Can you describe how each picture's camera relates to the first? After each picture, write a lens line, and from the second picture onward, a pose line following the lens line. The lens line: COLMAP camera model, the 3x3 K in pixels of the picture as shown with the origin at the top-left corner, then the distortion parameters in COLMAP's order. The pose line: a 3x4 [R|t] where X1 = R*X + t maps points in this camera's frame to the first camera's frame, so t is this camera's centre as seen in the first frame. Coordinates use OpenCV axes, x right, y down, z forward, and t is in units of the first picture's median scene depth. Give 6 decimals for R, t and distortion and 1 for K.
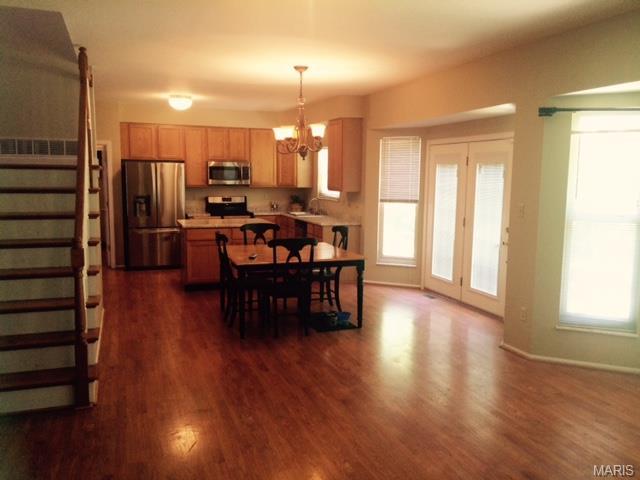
lens RADIAL K [[550.5, 0, 319.4], [0, 550.5, 241.4], [0, 0, 1]] dist [0.040355, -0.023566]
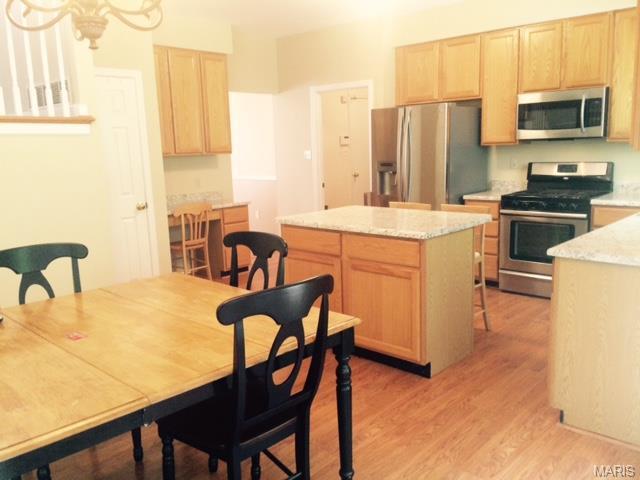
lens RADIAL K [[550.5, 0, 320.1], [0, 550.5, 238.0], [0, 0, 1]] dist [0.040355, -0.023566]
pose [[0.450363, 0.130115, -0.883314, 0.190571], [-0.069301, 0.991434, 0.110708, -0.054578], [0.890152, 0.011355, 0.455522, 0.580451]]
